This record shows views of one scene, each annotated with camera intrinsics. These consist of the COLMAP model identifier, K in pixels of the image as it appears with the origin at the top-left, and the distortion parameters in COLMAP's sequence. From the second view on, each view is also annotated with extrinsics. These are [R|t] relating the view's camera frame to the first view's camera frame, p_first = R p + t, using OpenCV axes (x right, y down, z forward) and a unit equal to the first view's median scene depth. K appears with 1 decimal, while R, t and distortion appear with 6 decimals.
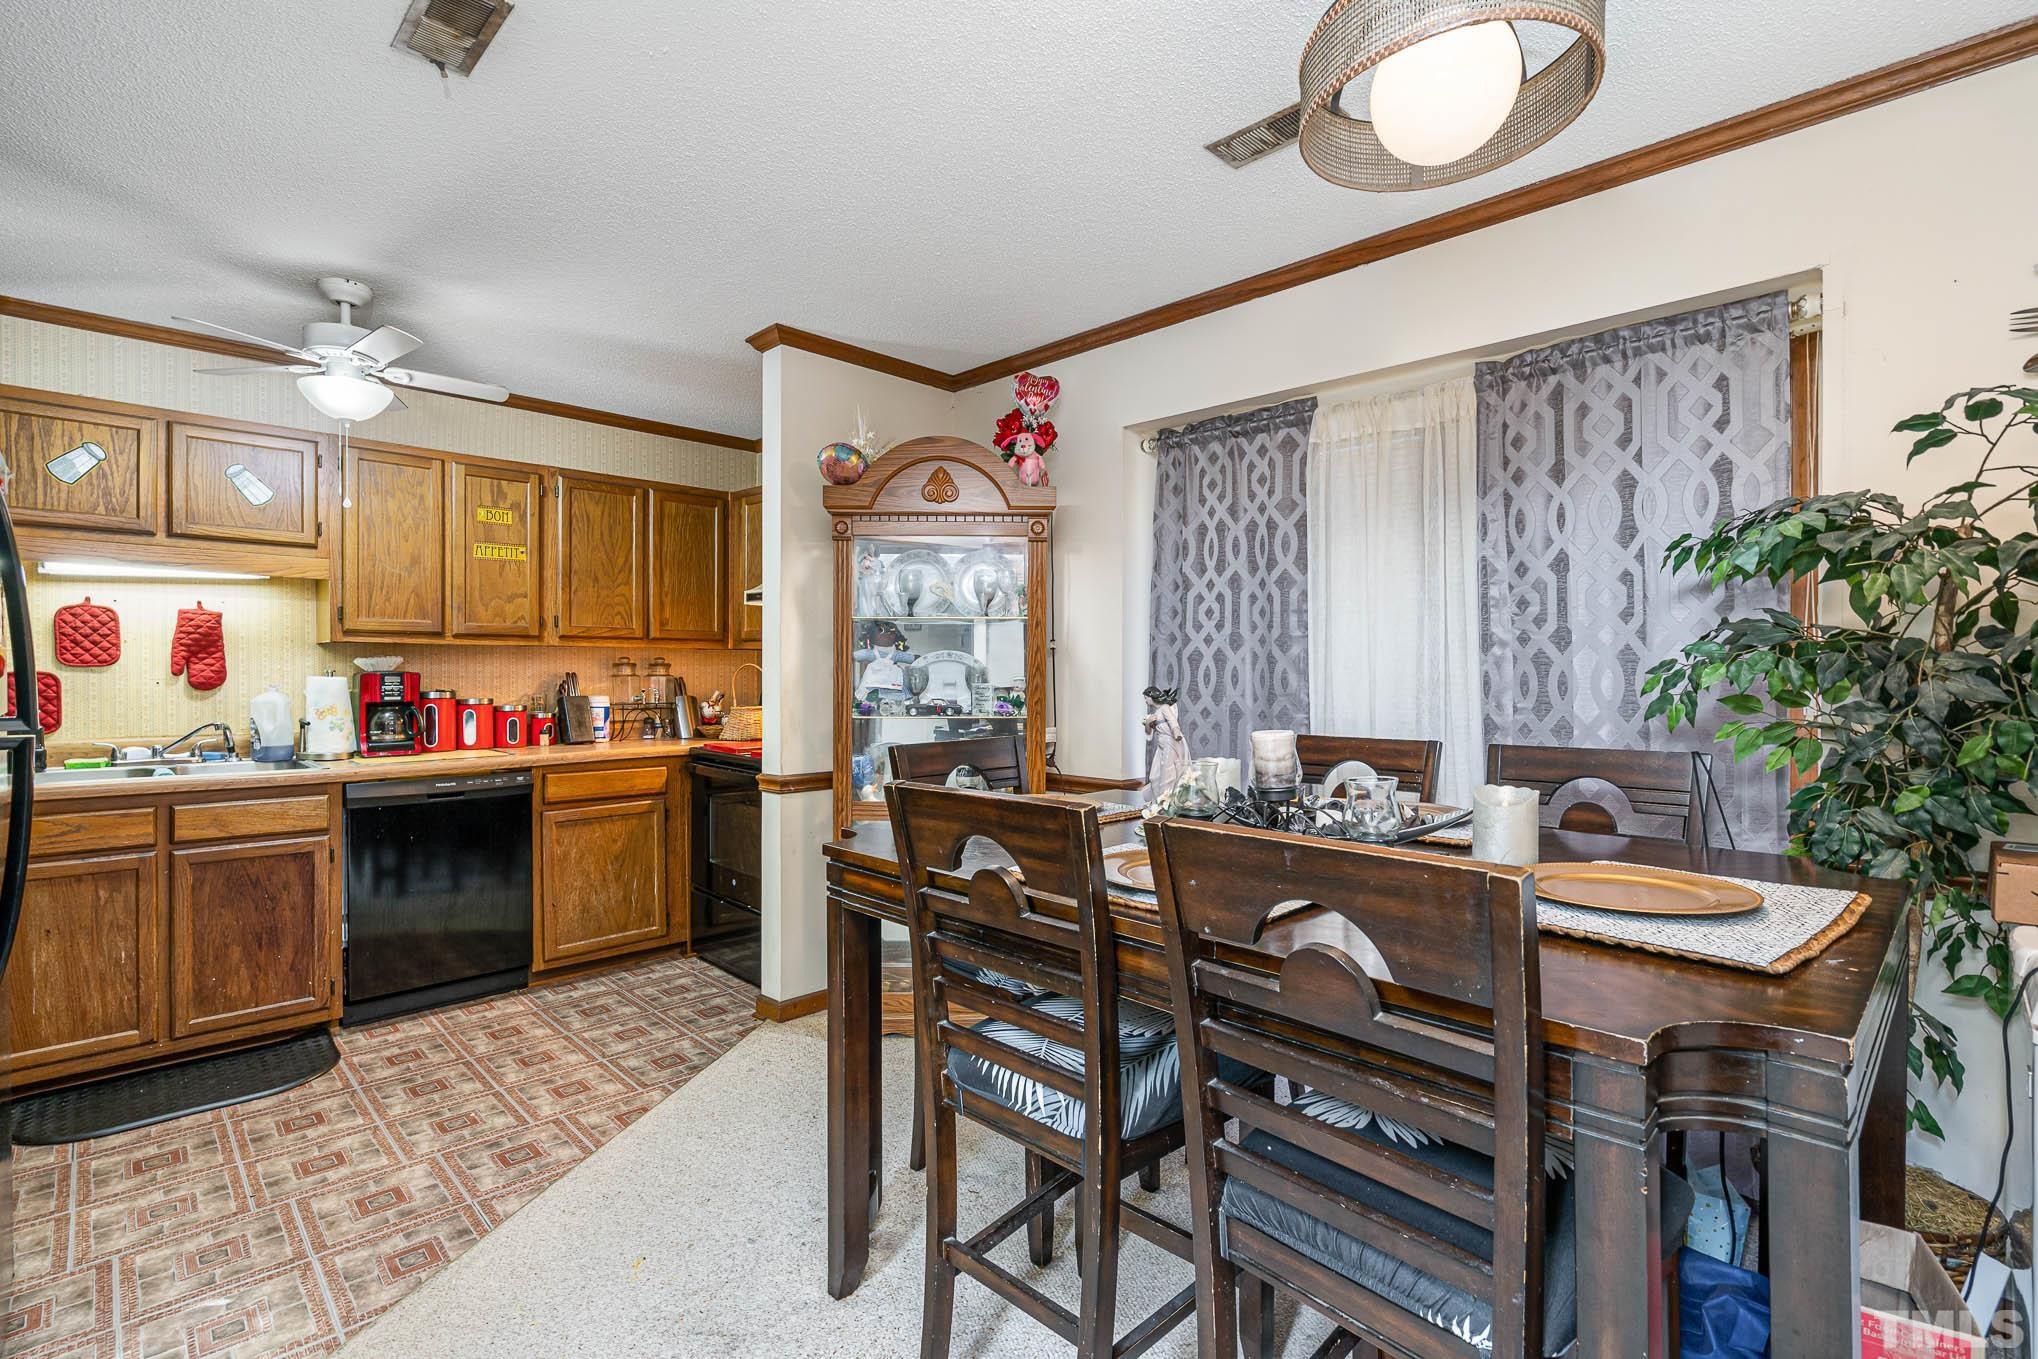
lens RADIAL K [[945.1, 0, 1010.6], [0, 945.1, 670.0], [0, 0, 1]] dist [-0.000695, 0.000812]
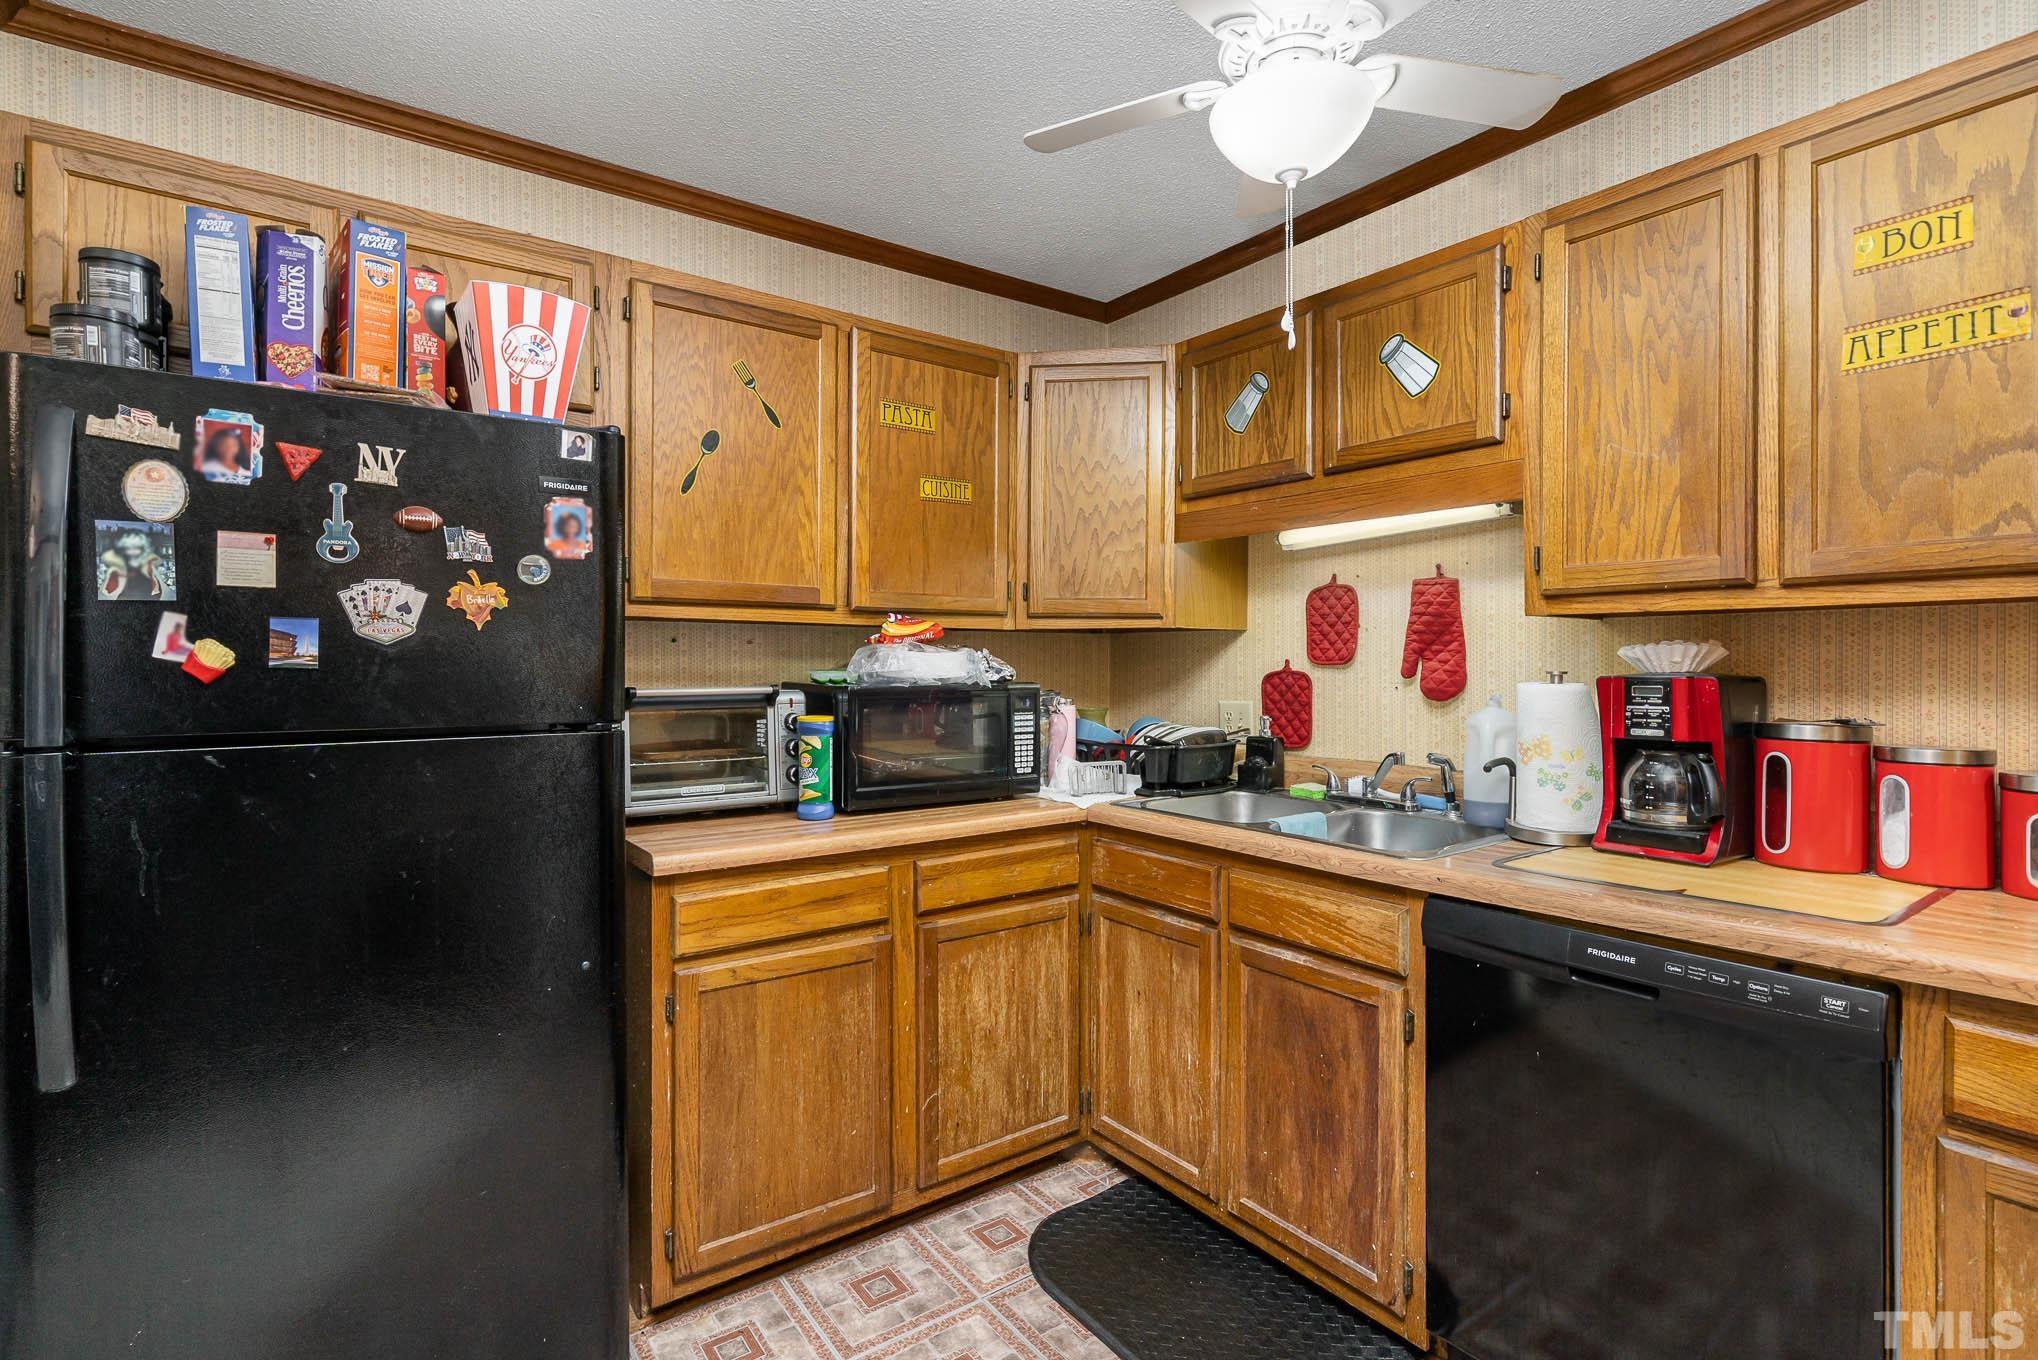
lens RADIAL K [[945.1, 0, 1010.6], [0, 945.1, 670.5], [0, 0, 1]] dist [-0.000695, 0.000812]
pose [[-0.147438, 0.005771, -0.989054, -0.157418], [0.000351, 0.999983, 0.005782, -0.003203], [0.989071, 0.000505, -0.147438, 0.777982]]
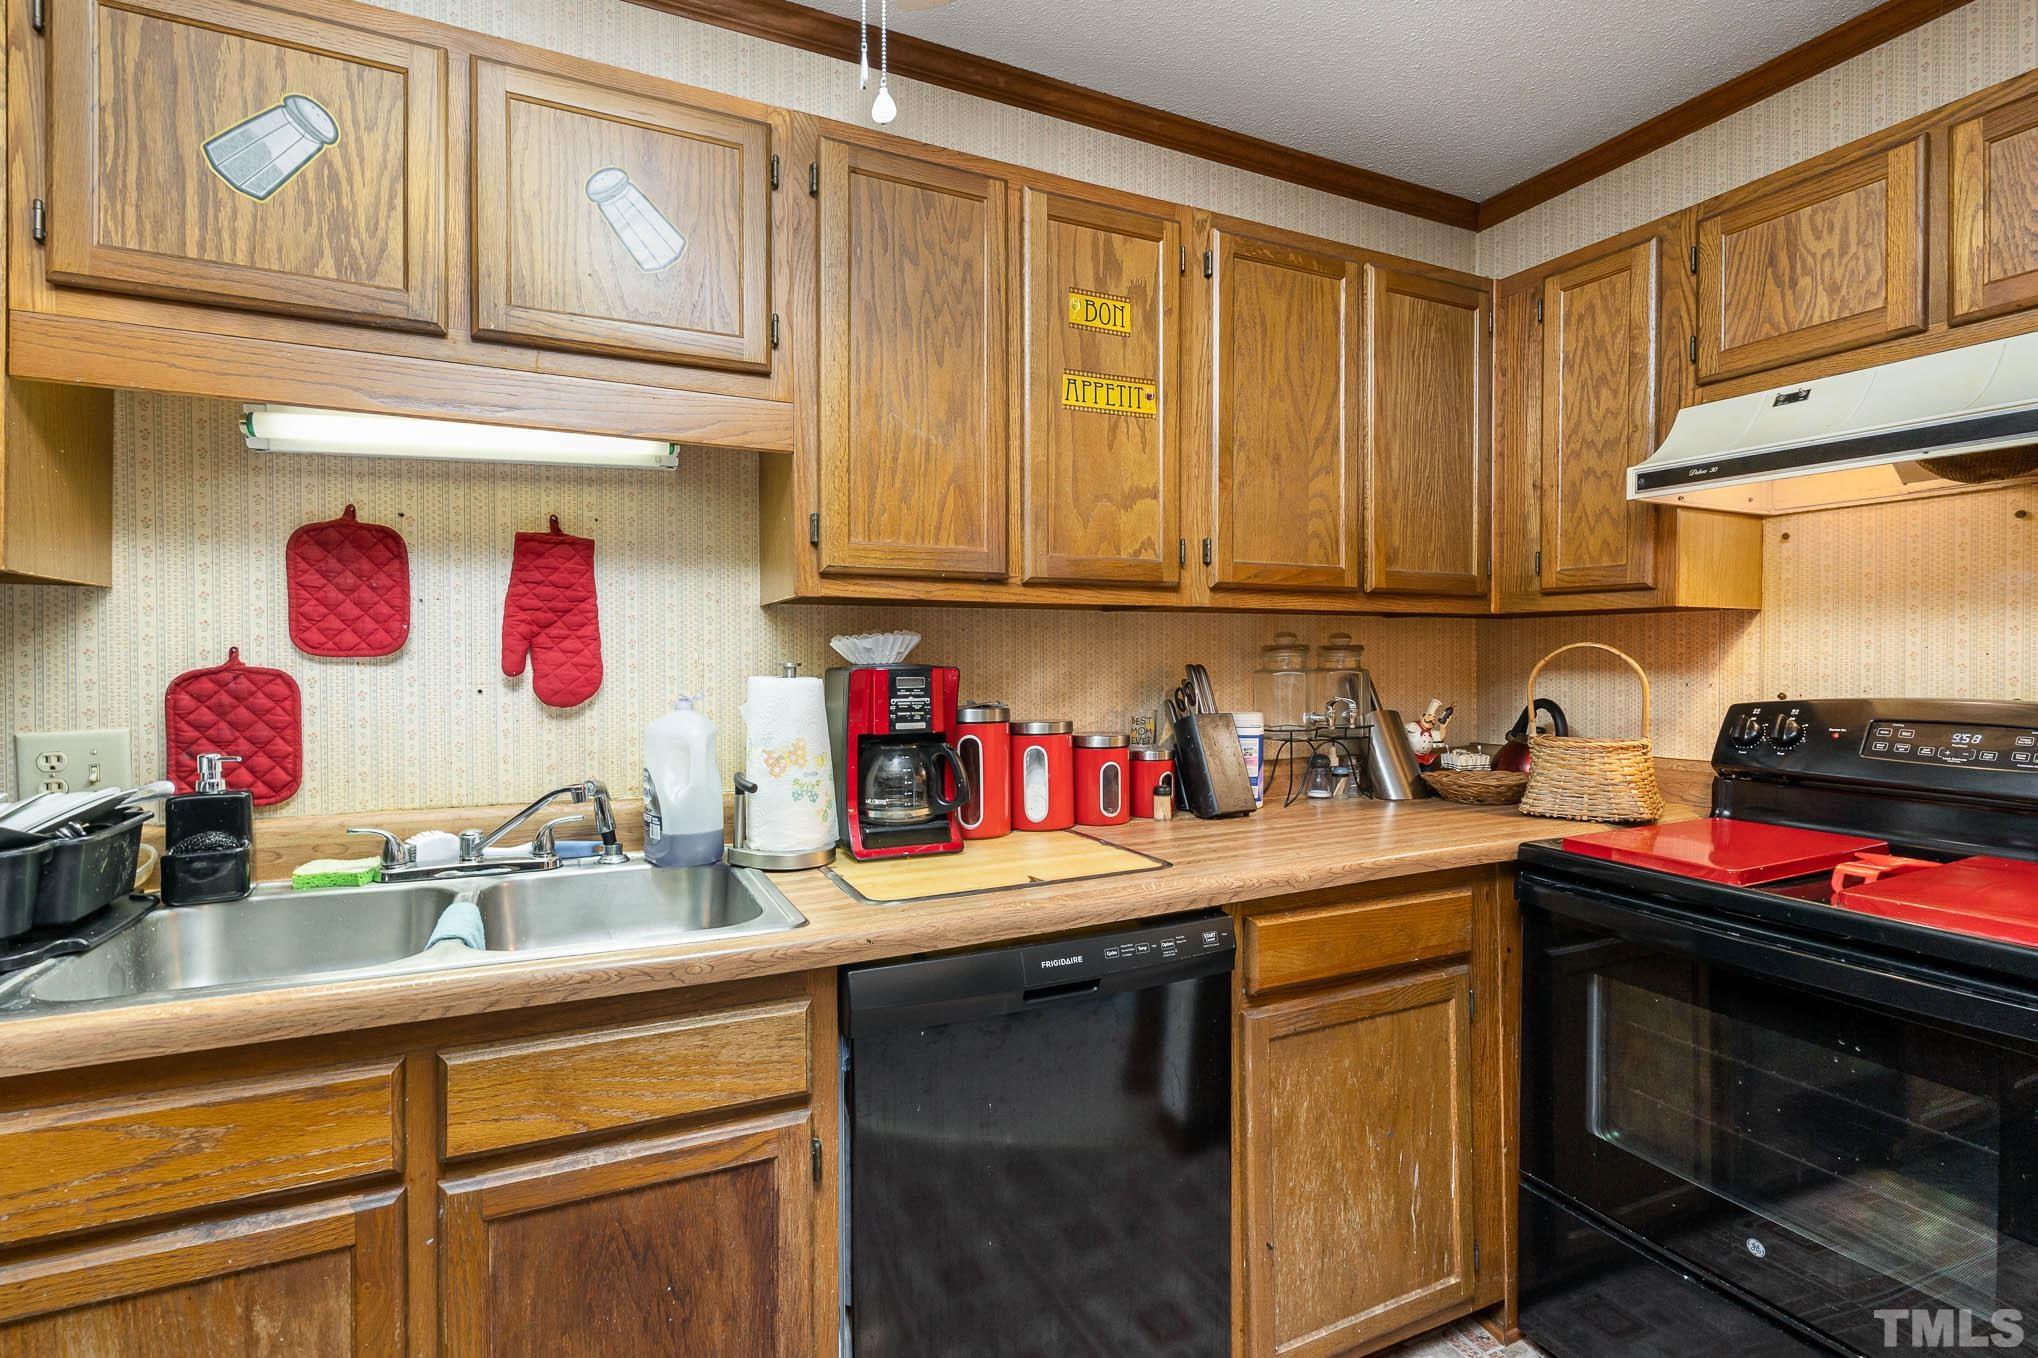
lens RADIAL K [[967.2, 0, 1017.8], [0, 967.2, 658.7], [0, 0, 1]] dist [-0.005830, 0.000665]
pose [[0.943360, -0.002542, -0.331761, -0.468396], [0.003185, 0.999994, 0.001397, -0.001912], [0.331756, -0.002375, 0.943362, 0.605827]]
